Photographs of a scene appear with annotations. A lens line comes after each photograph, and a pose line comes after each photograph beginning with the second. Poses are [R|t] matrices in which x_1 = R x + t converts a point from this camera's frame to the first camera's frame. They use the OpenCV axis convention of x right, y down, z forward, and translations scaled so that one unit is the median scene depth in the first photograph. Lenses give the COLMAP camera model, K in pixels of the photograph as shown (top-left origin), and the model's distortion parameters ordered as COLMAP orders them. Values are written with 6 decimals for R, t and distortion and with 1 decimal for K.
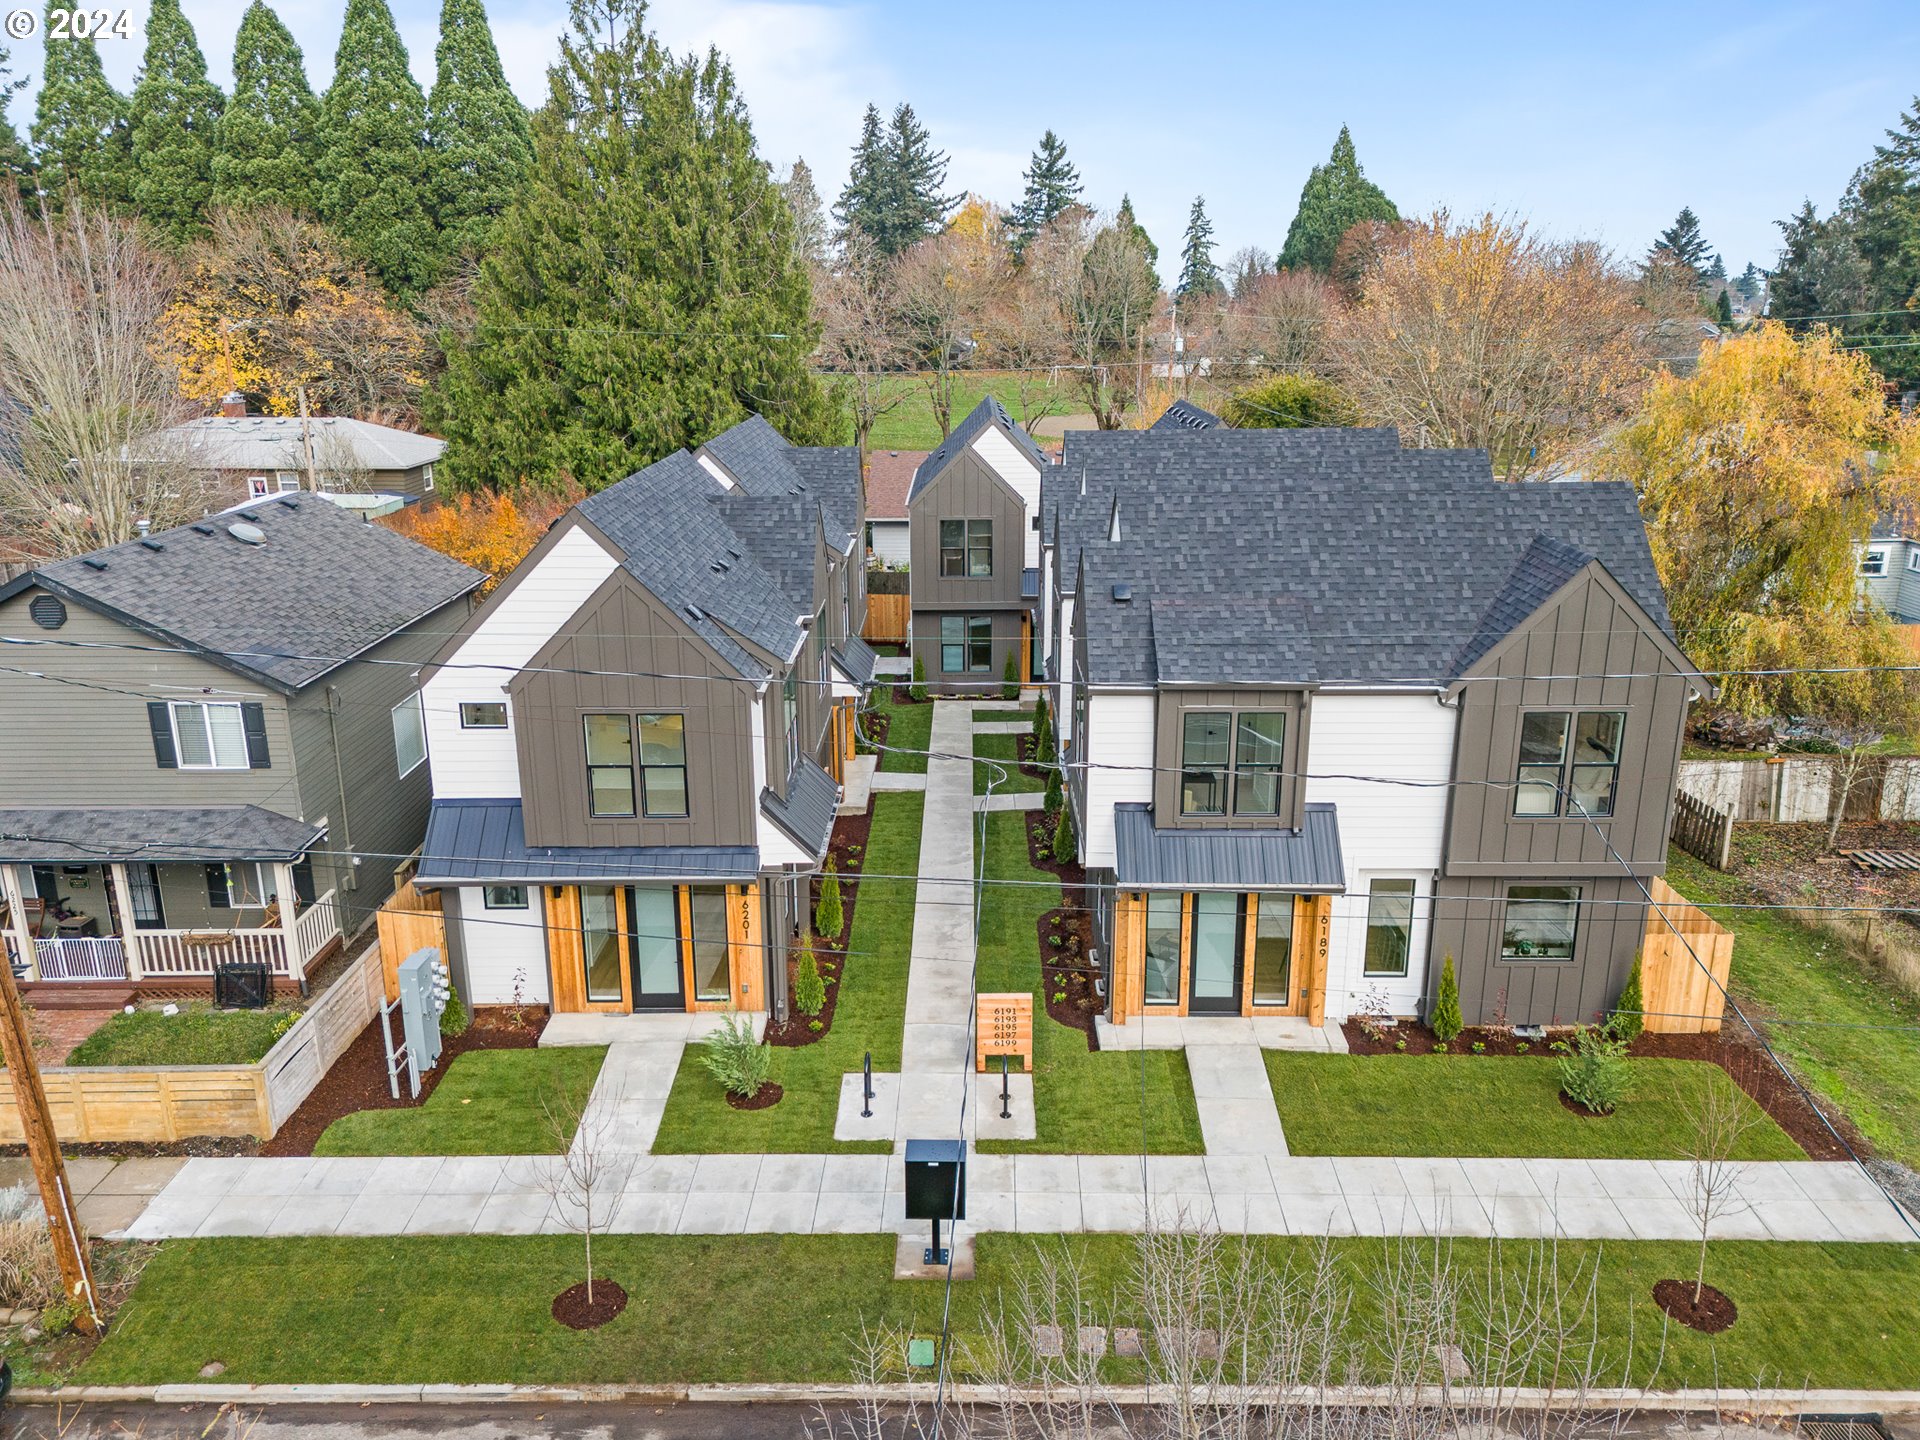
lens RADIAL K [[1442.2, 0, 962.4], [0, 1442.2, 721.7], [0, 0, 1]] dist [0.049901, -0.017080]
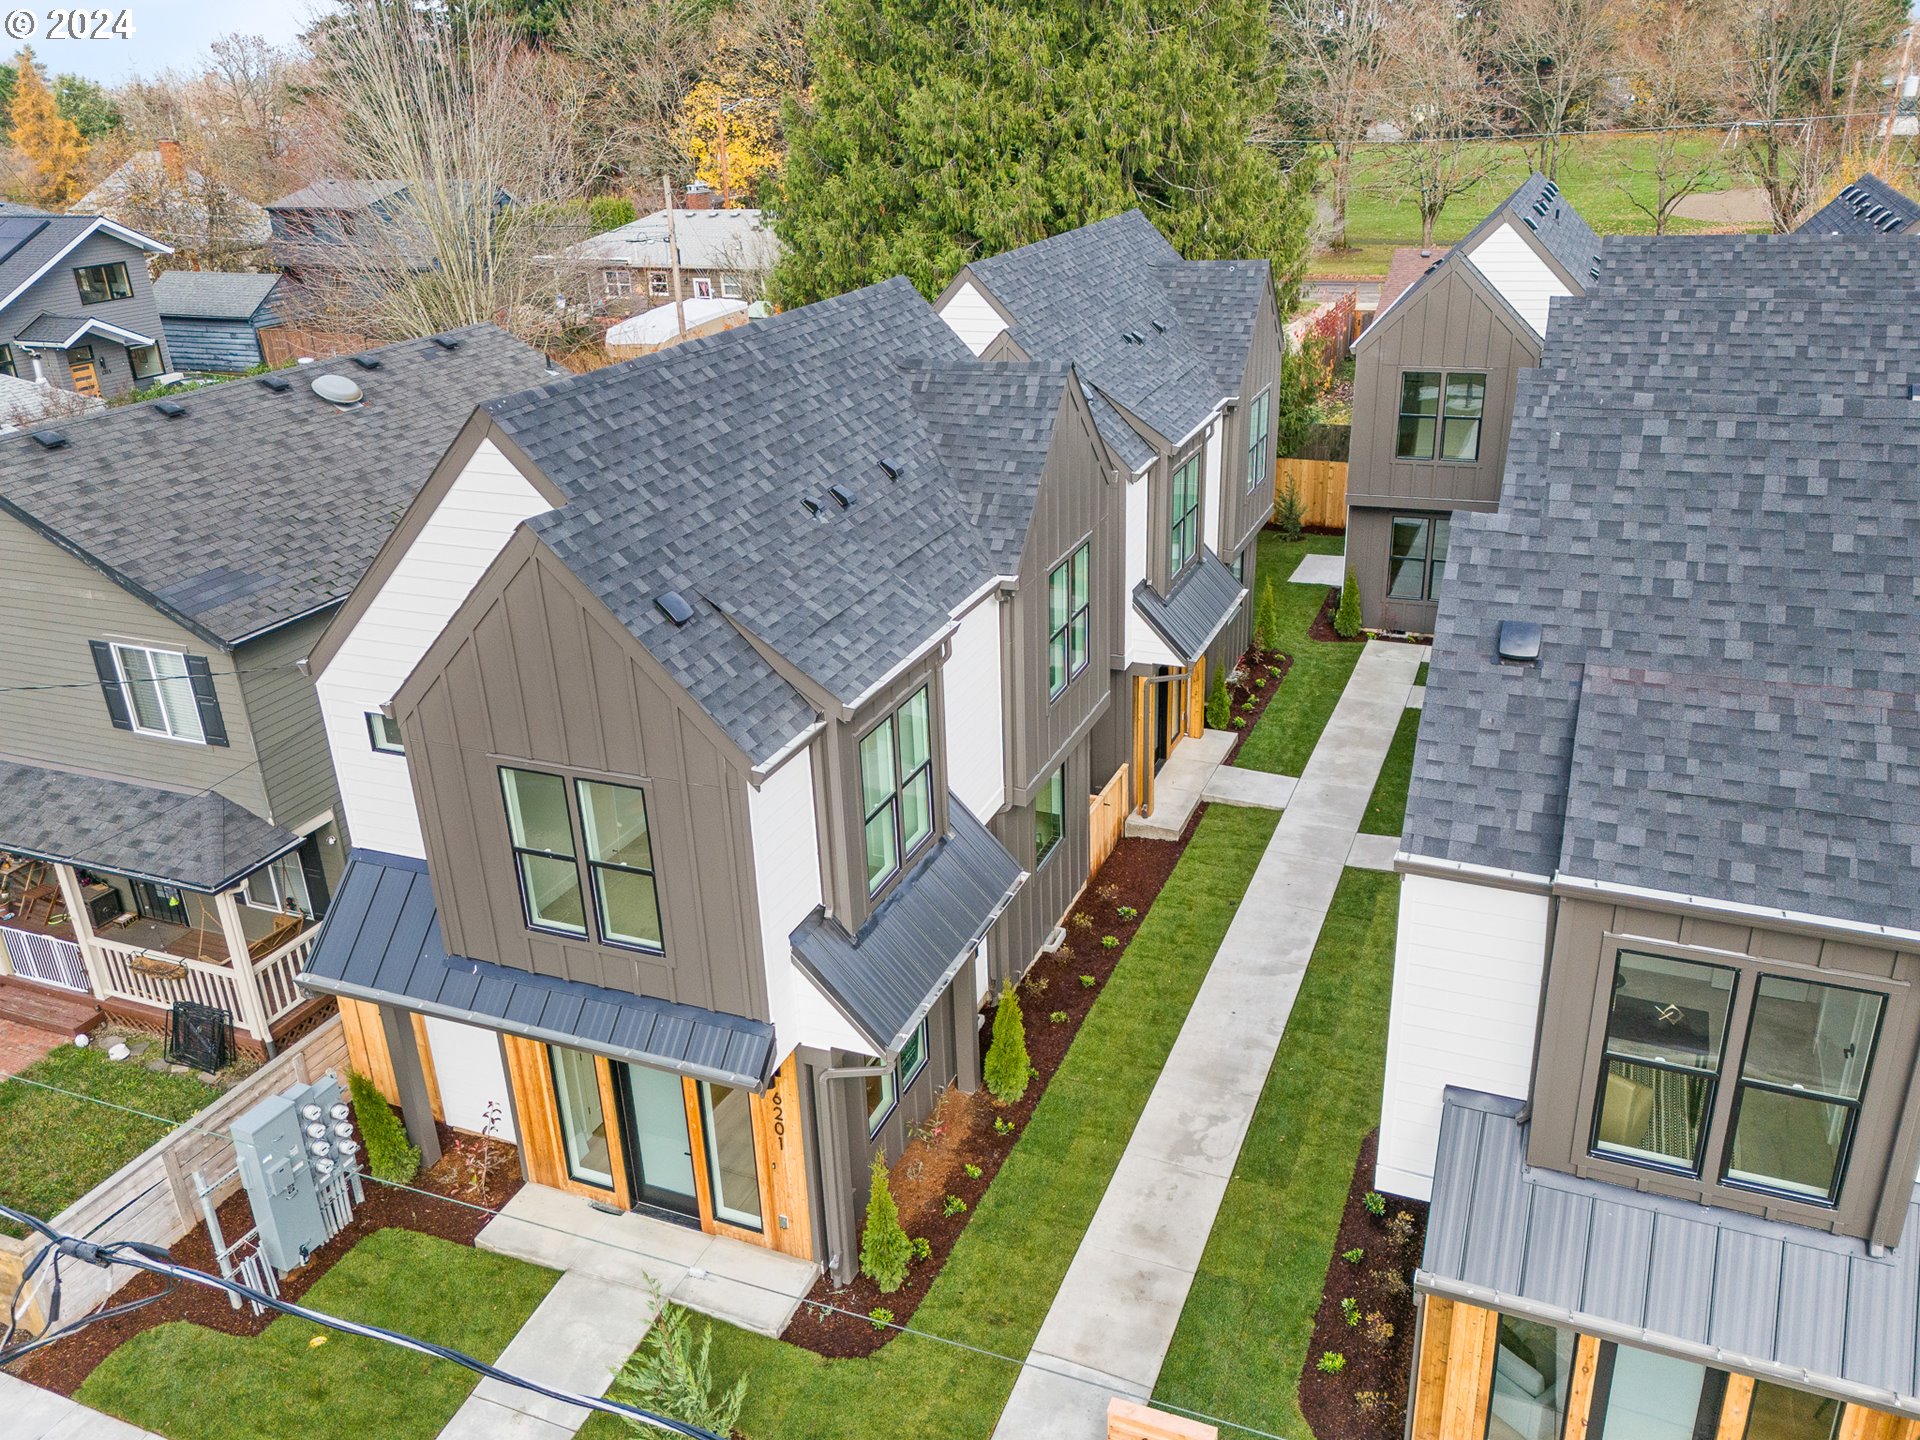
lens RADIAL K [[1512.9, 0, 948.0], [0, 1512.9, 718.6], [0, 0, 1]] dist [0.048421, -0.024780]
pose [[0.923249, 0.120183, -0.364922, 0.114662], [-0.074454, 0.987777, 0.136945, -0.110004], [0.376920, -0.099265, 0.920912, 0.459005]]
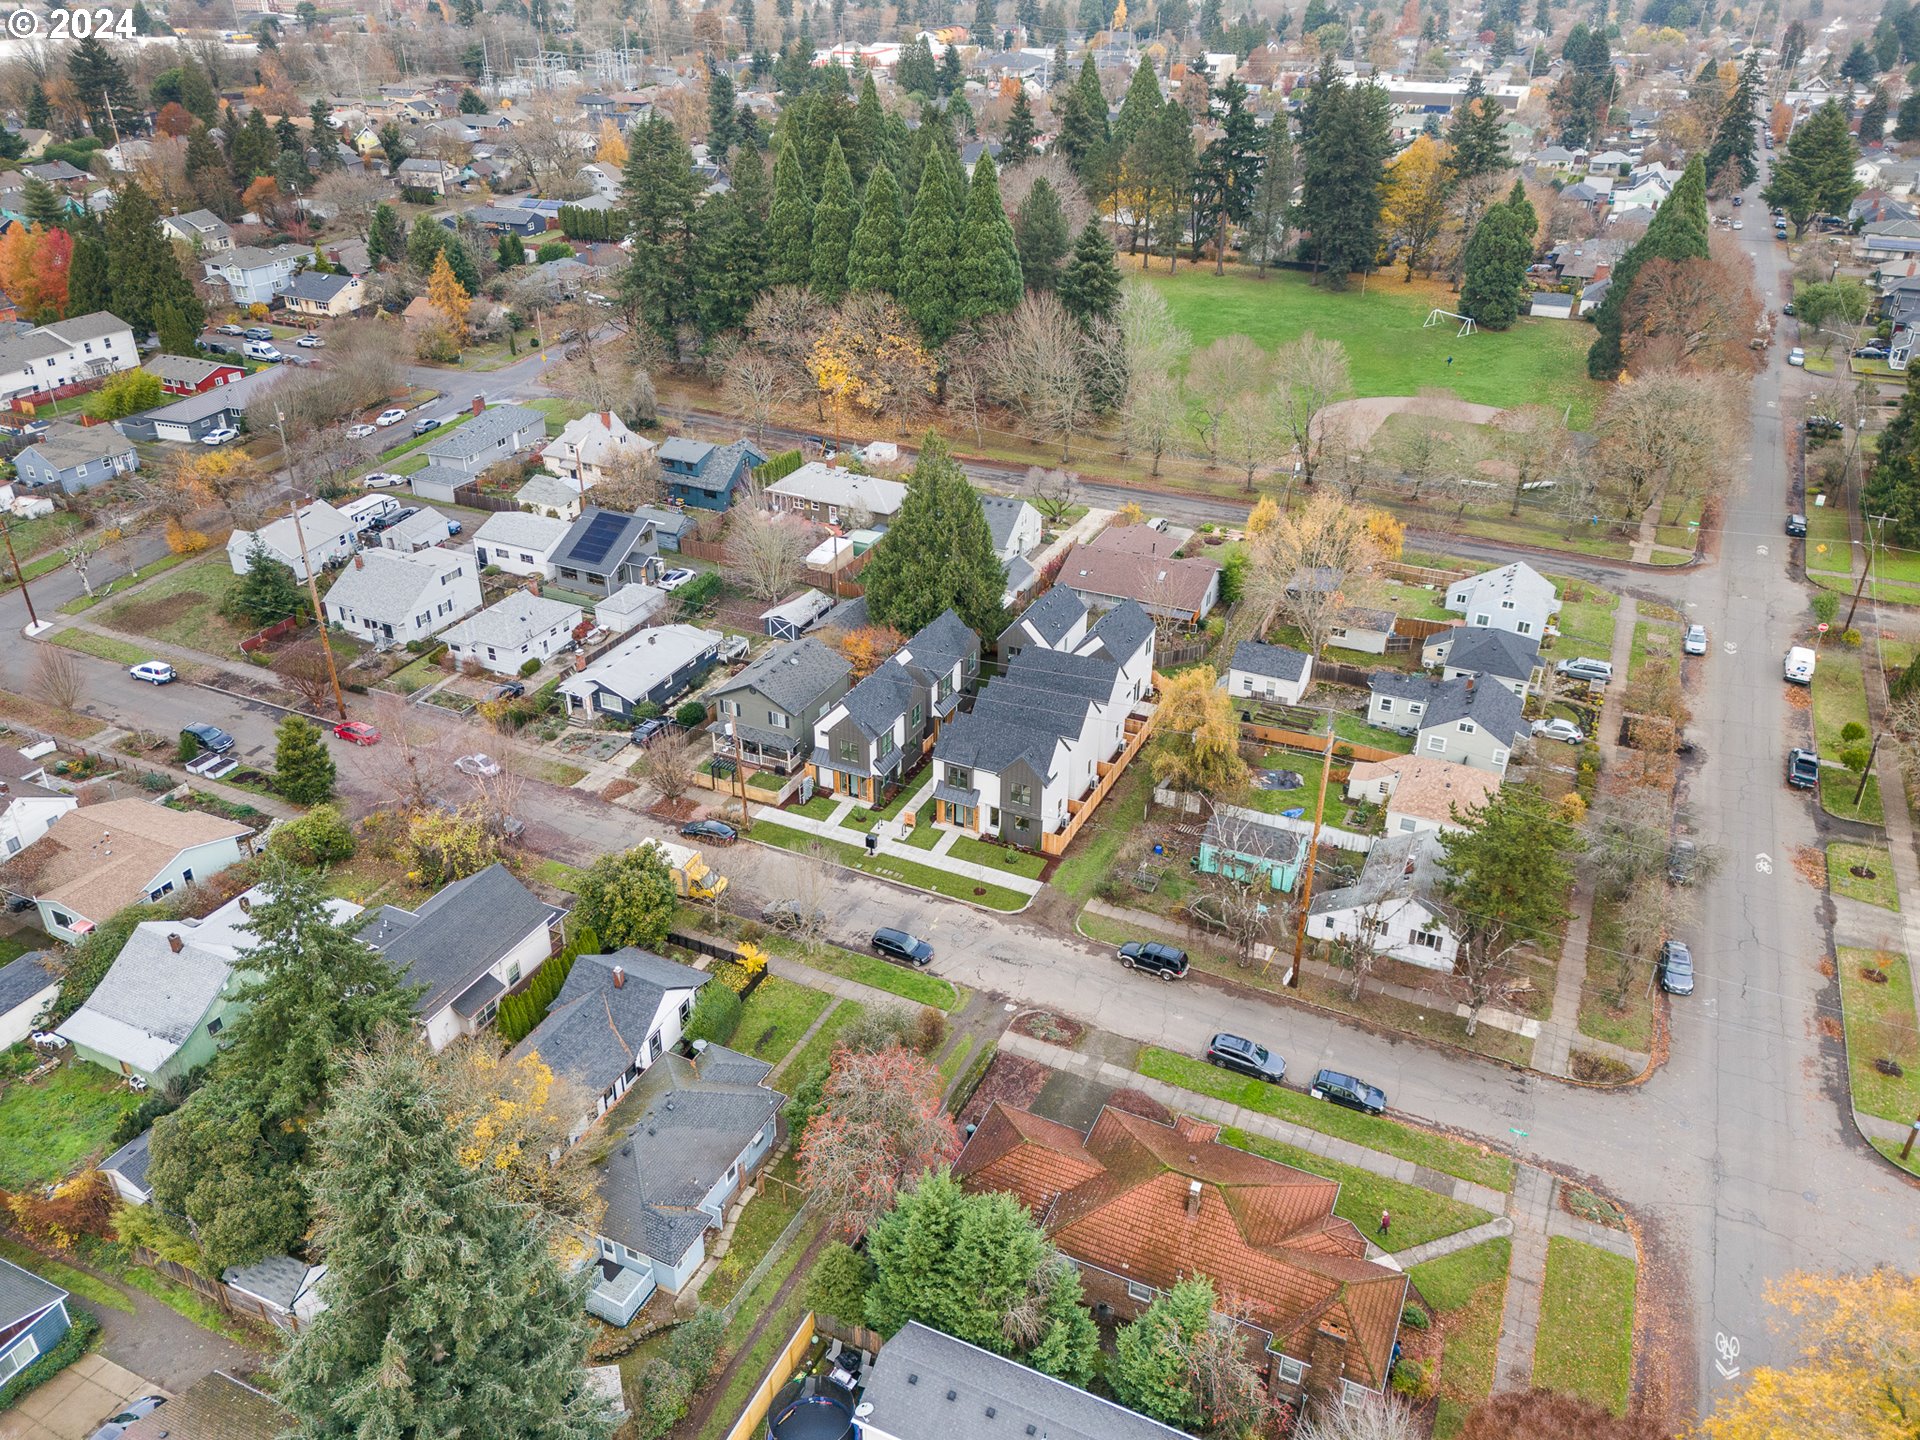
lens RADIAL K [[1512.9, 0, 958.6], [0, 1512.9, 719.9], [0, 0, 1]] dist [0.048421, -0.024780]
pose [[0.907371, 0.212810, -0.362478, 1.819398], [-0.128160, 0.961370, 0.243602, -1.276273], [0.400316, -0.174583, 0.899593, -3.229656]]
